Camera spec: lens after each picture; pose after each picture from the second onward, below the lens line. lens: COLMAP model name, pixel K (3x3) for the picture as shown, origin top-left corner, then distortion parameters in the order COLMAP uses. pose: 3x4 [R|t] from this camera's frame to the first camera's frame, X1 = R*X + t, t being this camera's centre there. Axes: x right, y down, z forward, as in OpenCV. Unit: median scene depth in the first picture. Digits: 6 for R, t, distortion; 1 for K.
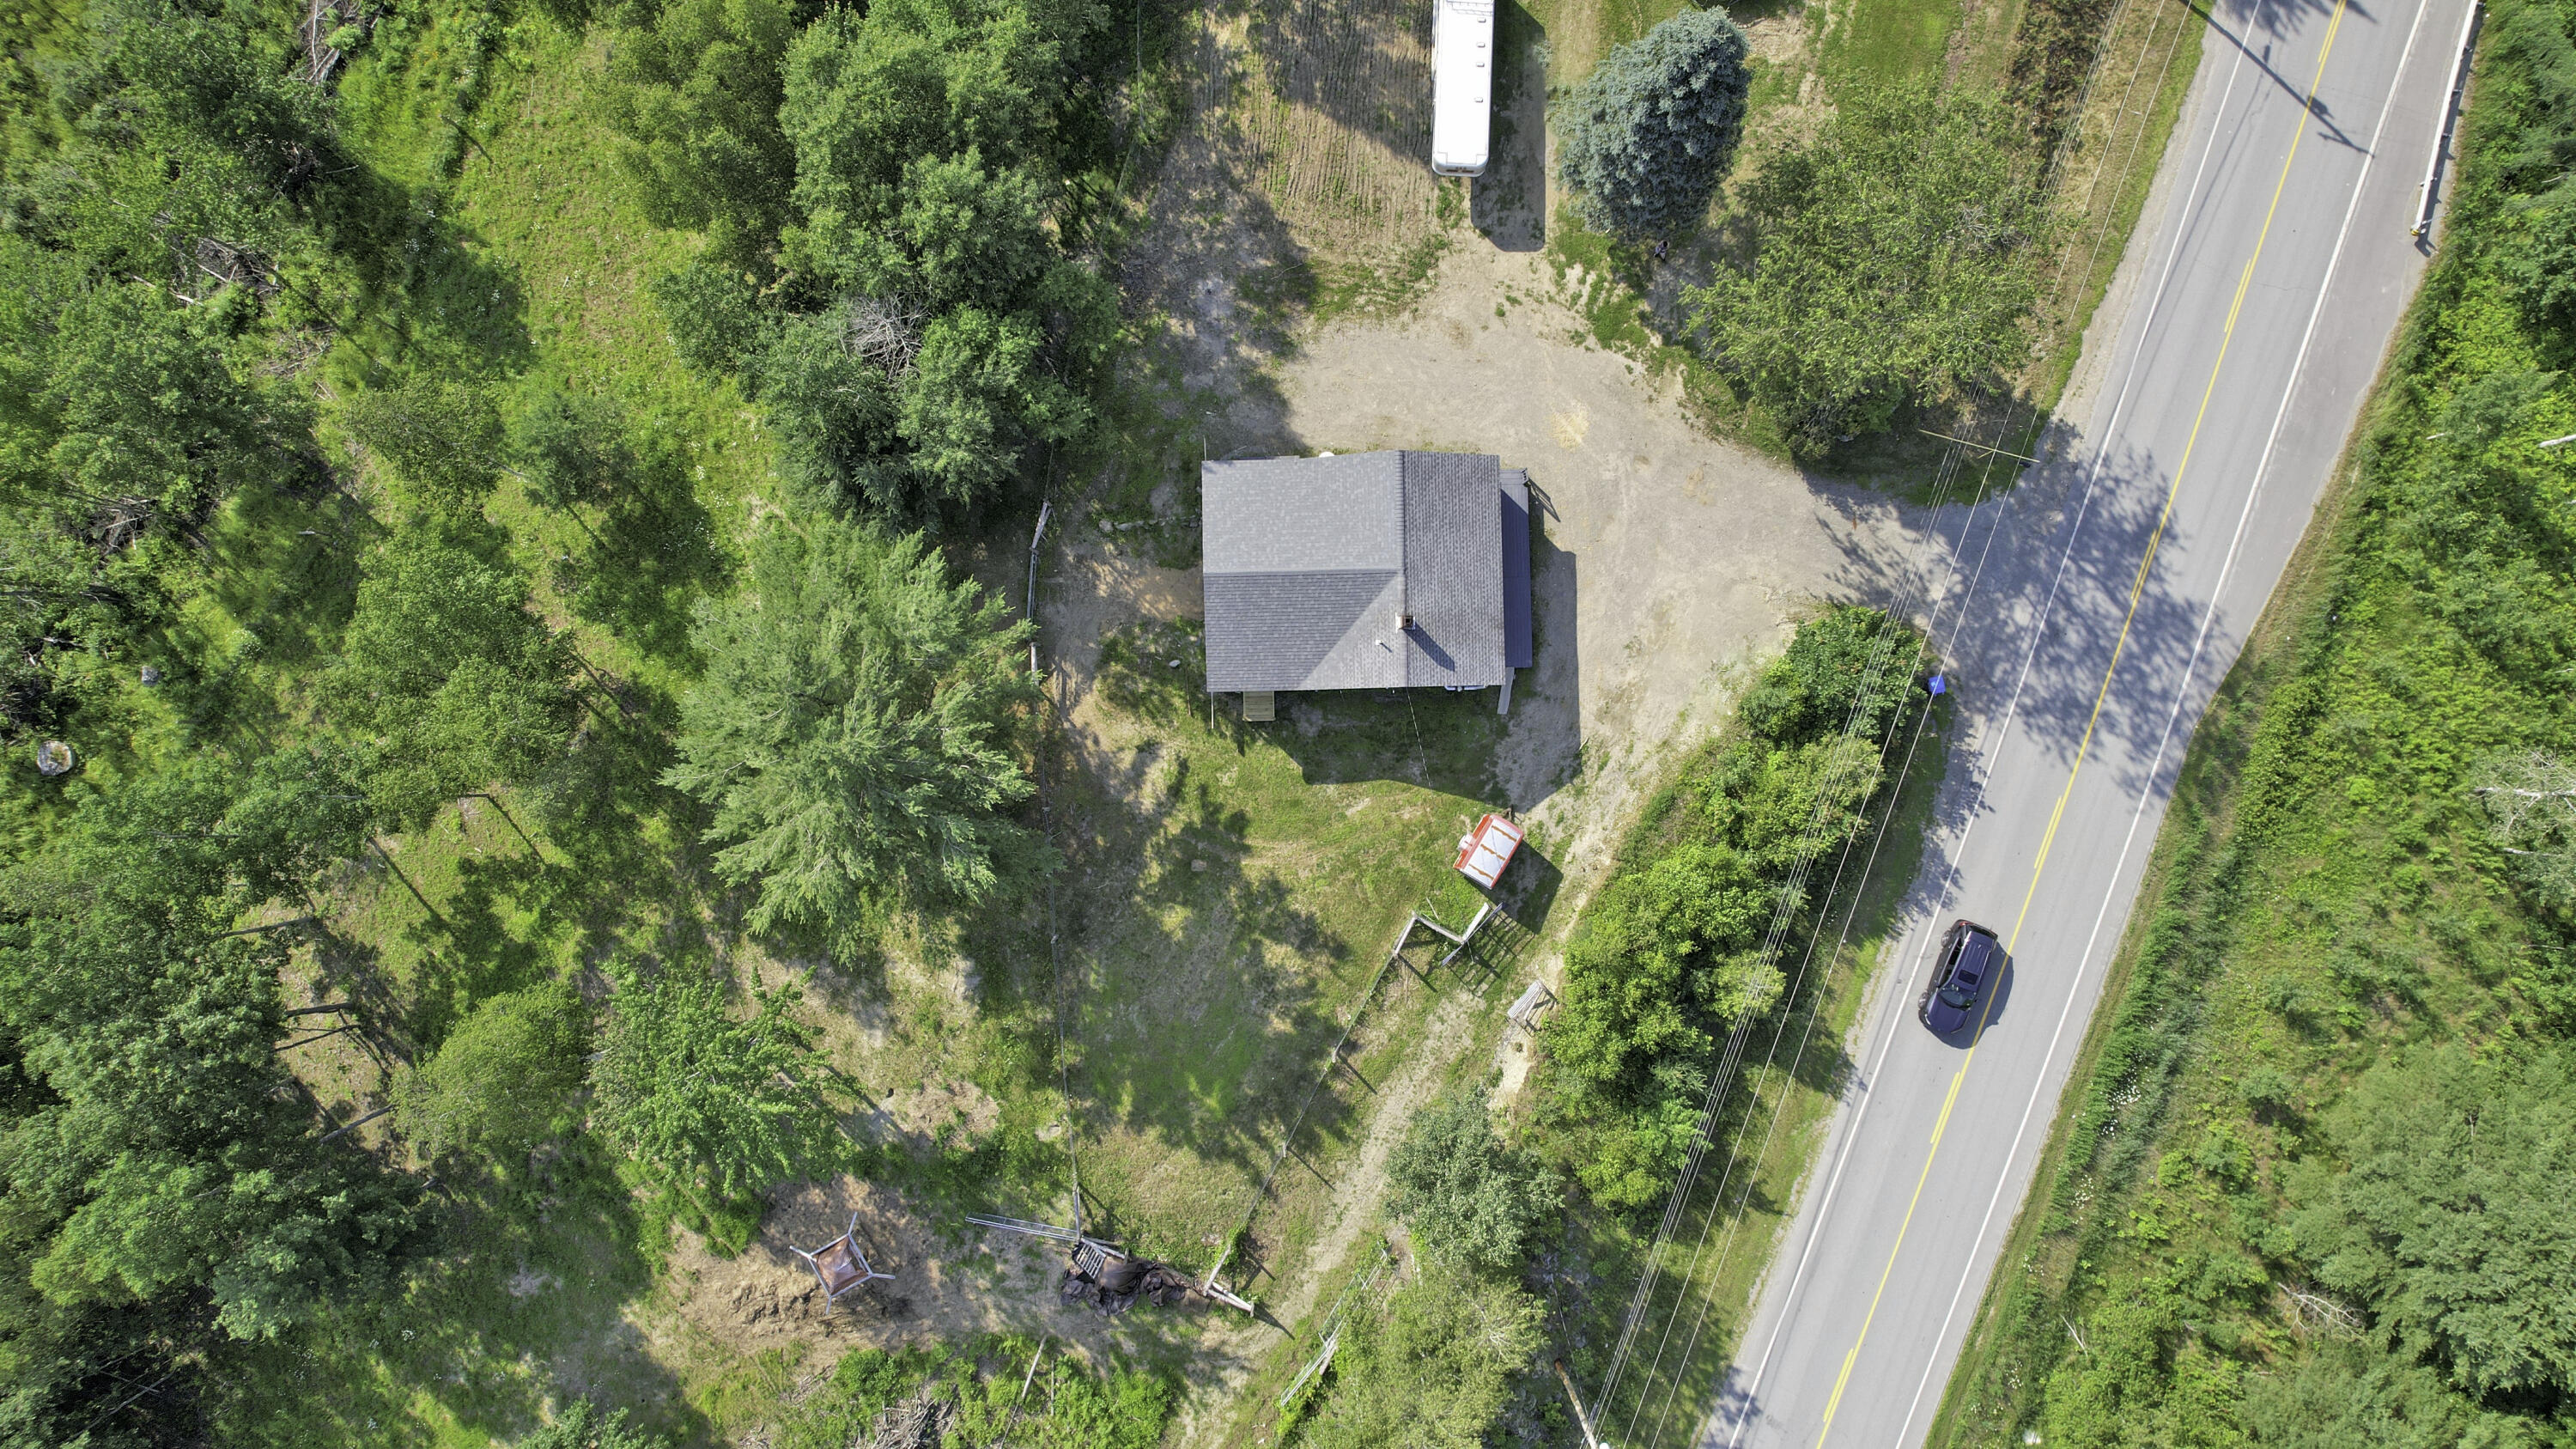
lens RADIAL K [[1634.0, 0, 1316.1], [0, 1634.0, 725.6], [0, 0, 1]] dist [-0.074248, 0.036316]
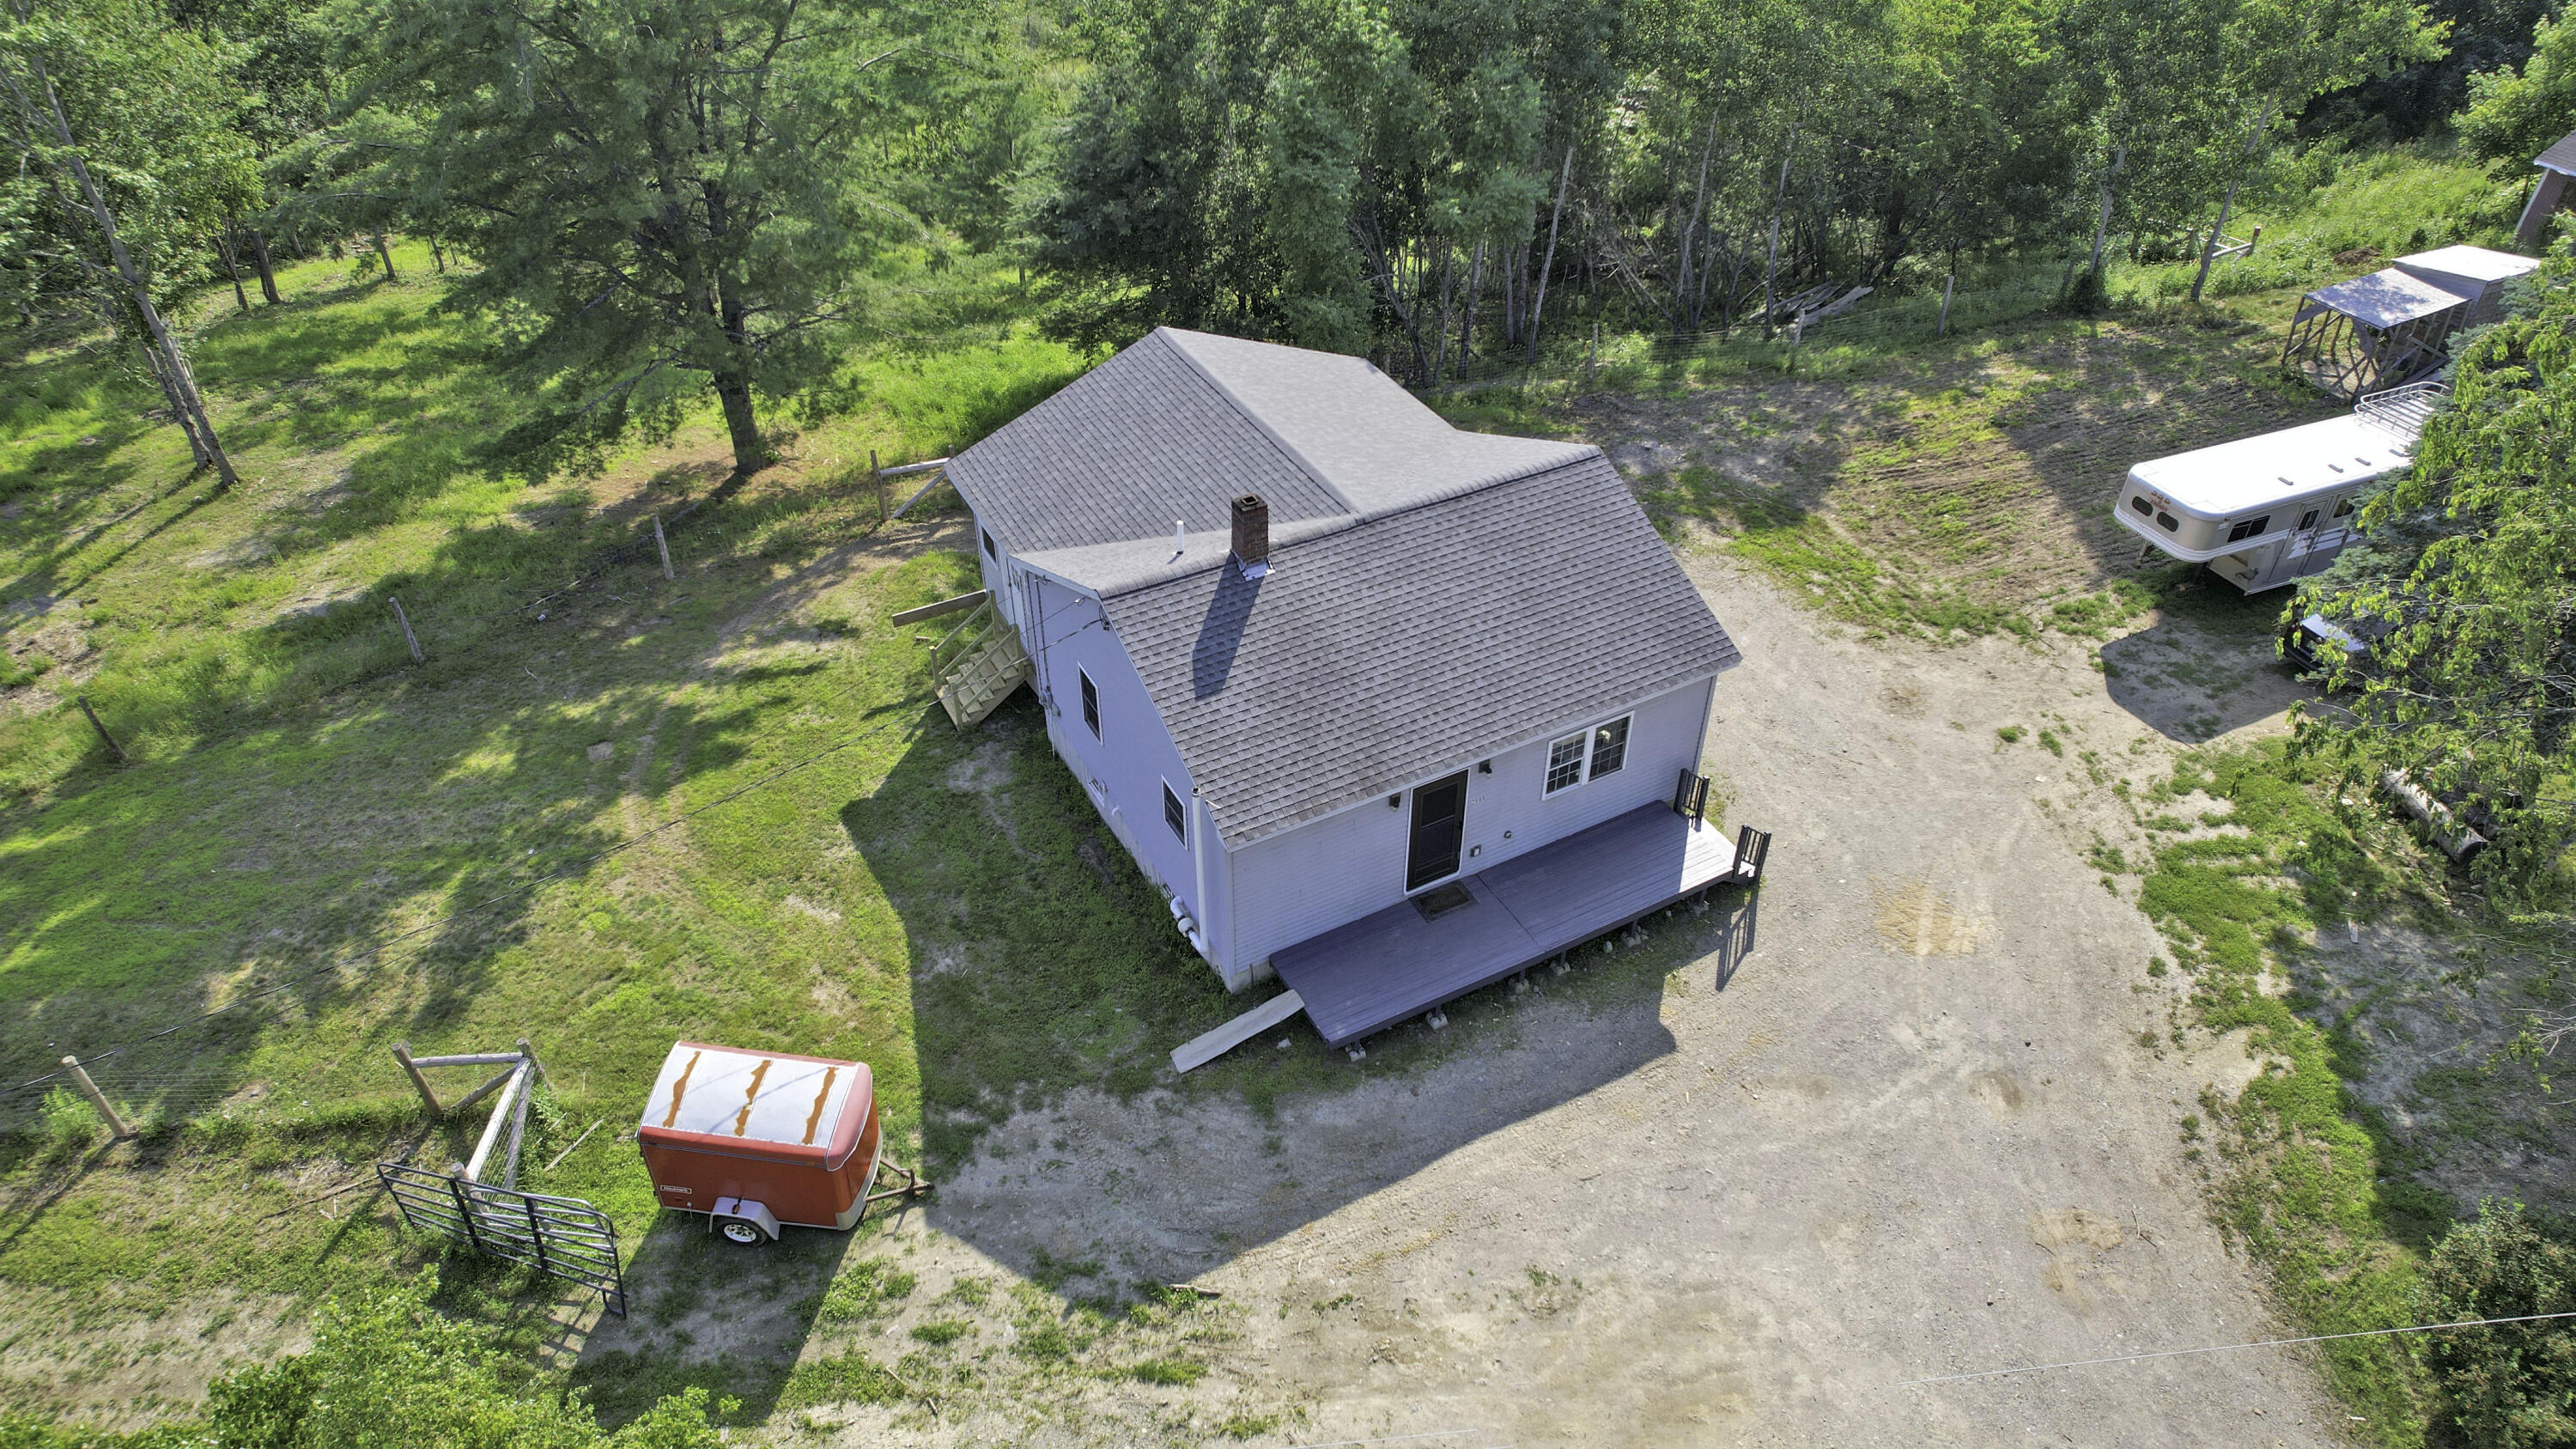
lens RADIAL K [[1634.0, 0, 1316.1], [0, 1634.0, 725.6], [0, 0, 1]] dist [-0.074248, 0.036316]
pose [[0.461544, 0.544112, -0.700657, 0.331069], [-0.887115, 0.284923, -0.363106, 0.071744], [0.002063, 0.789152, 0.614194, 0.724306]]
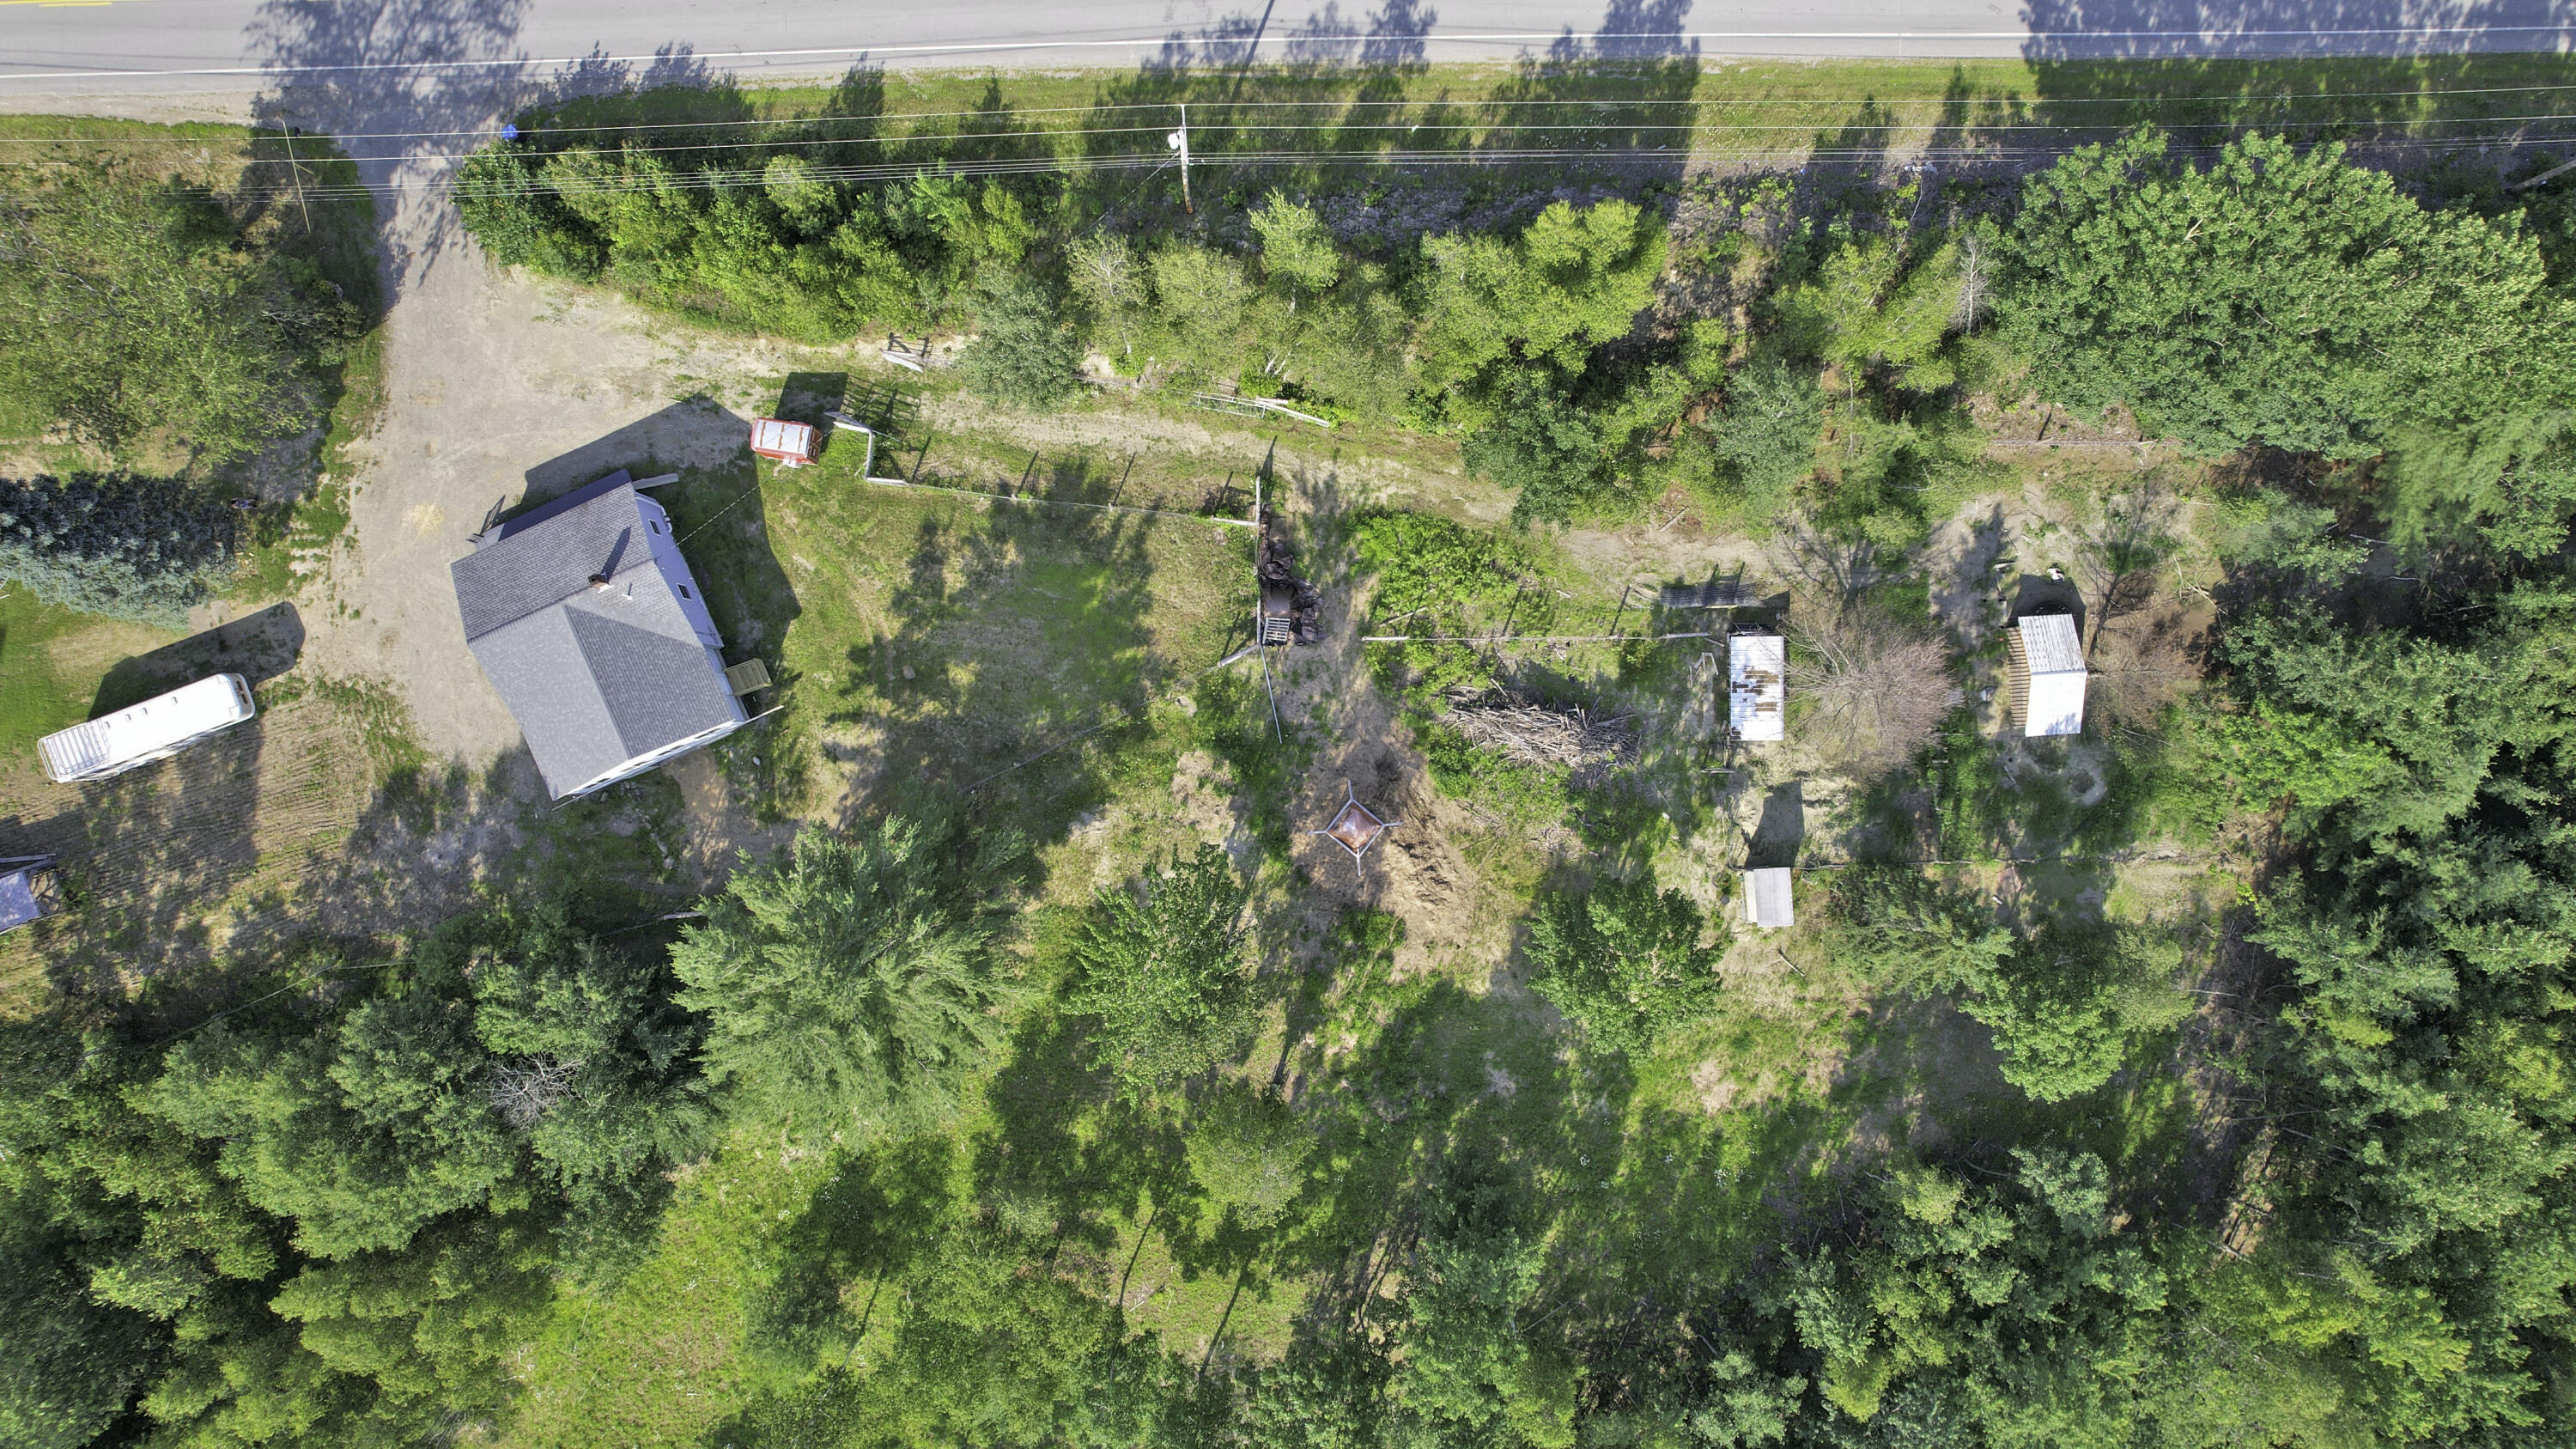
lens RADIAL K [[1634.0, 0, 1316.1], [0, 1634.0, 725.6], [0, 0, 1]] dist [-0.074248, 0.036316]
pose [[-0.383559, -0.922838, -0.035399, -0.176287], [0.922583, -0.384613, 0.030219, 0.301551], [-0.041502, -0.021068, 0.998916, -0.147613]]
